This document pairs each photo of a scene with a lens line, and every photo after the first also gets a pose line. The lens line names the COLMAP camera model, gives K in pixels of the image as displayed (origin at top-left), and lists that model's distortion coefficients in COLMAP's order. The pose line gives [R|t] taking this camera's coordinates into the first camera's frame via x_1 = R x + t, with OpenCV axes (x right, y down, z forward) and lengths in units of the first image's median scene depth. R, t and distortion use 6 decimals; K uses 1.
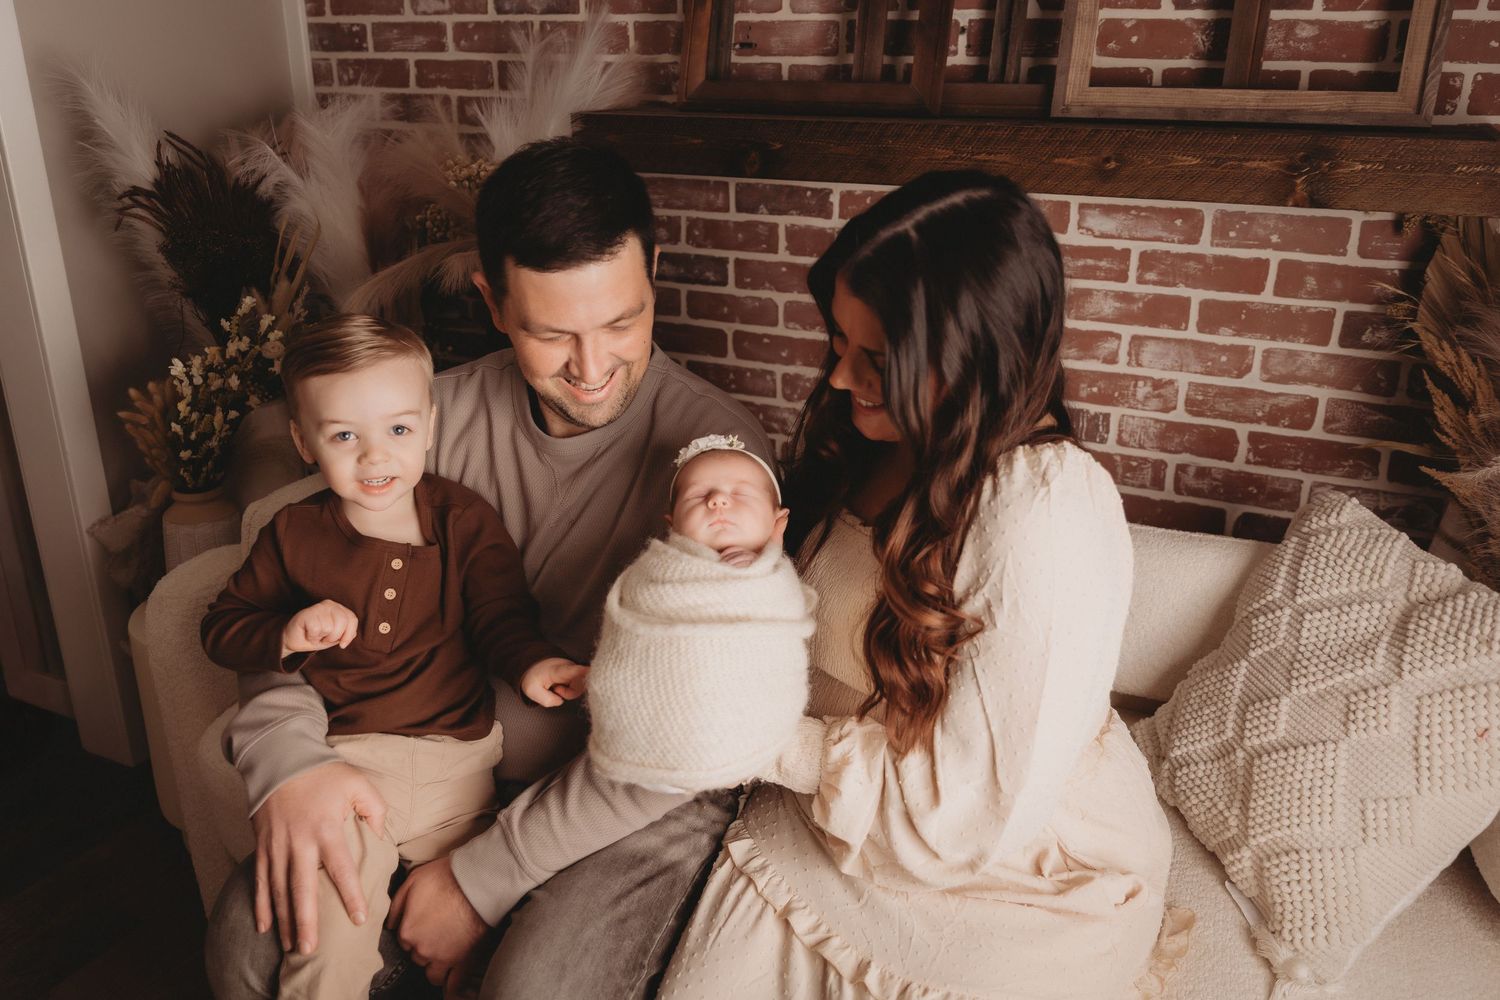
lens RADIAL K [[1132.5, 0, 750.0], [0, 1132.5, 500.0], [0, 0, 1]] dist [-0.005501, 0.000407]
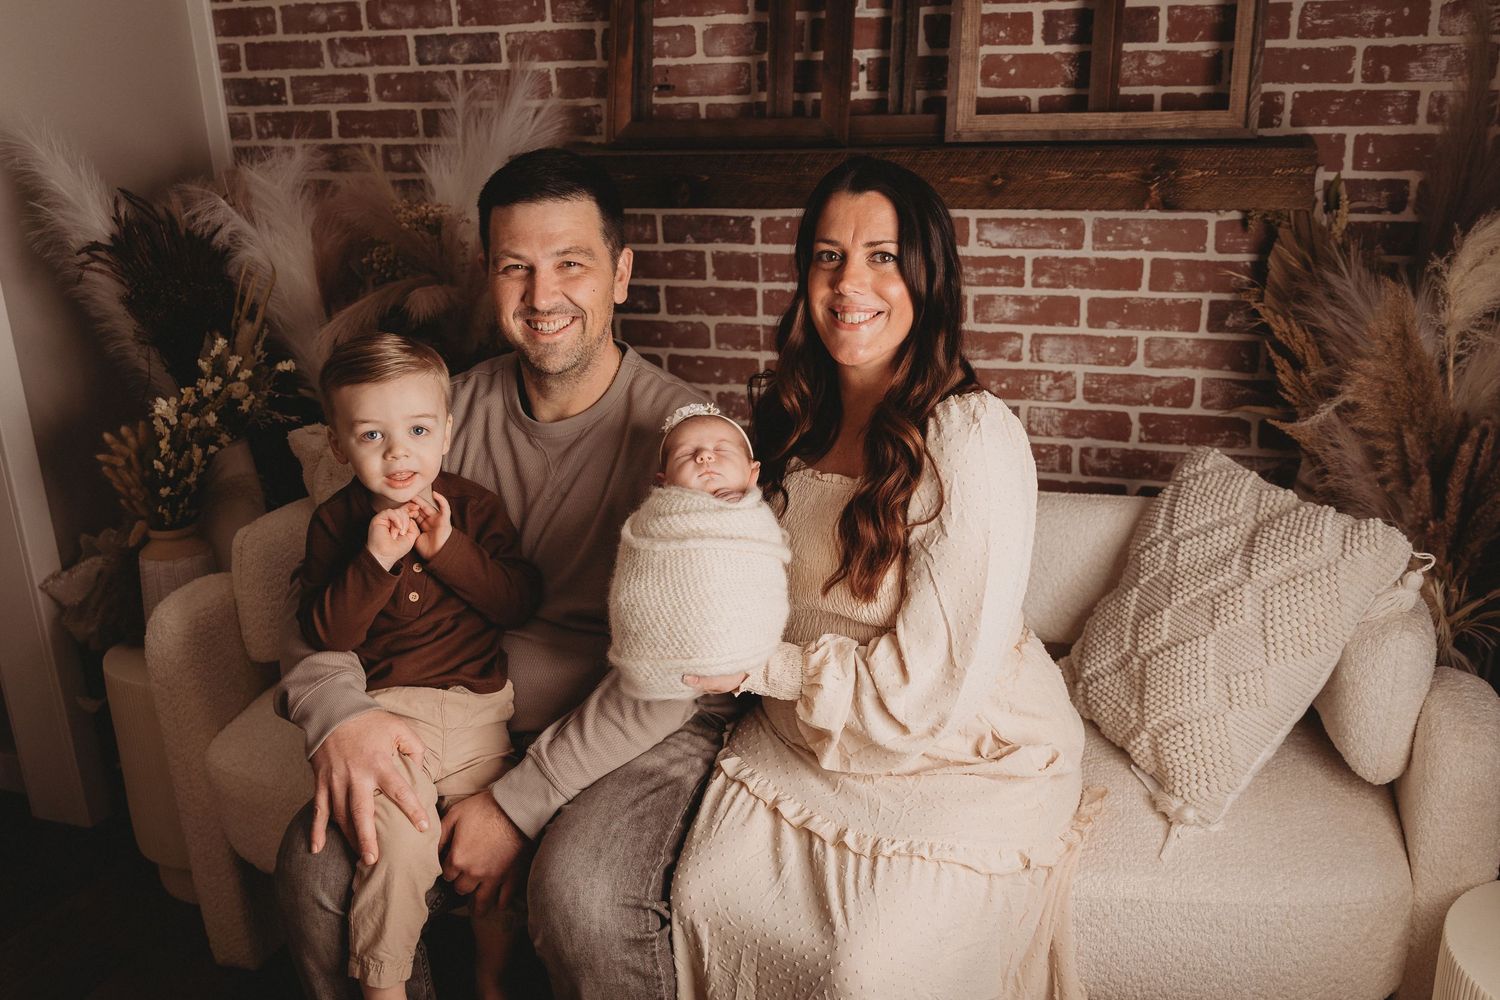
lens RADIAL K [[1250.5, 0, 781.9], [0, 1250.5, 548.3], [0, 0, 1]] dist [-0.000265, -0.009840]
pose [[0.992740, -0.069911, 0.097877, -0.046493], [0.071870, 0.997275, -0.016626, 0.074333], [-0.096448, 0.023540, 0.995060, -0.216216]]
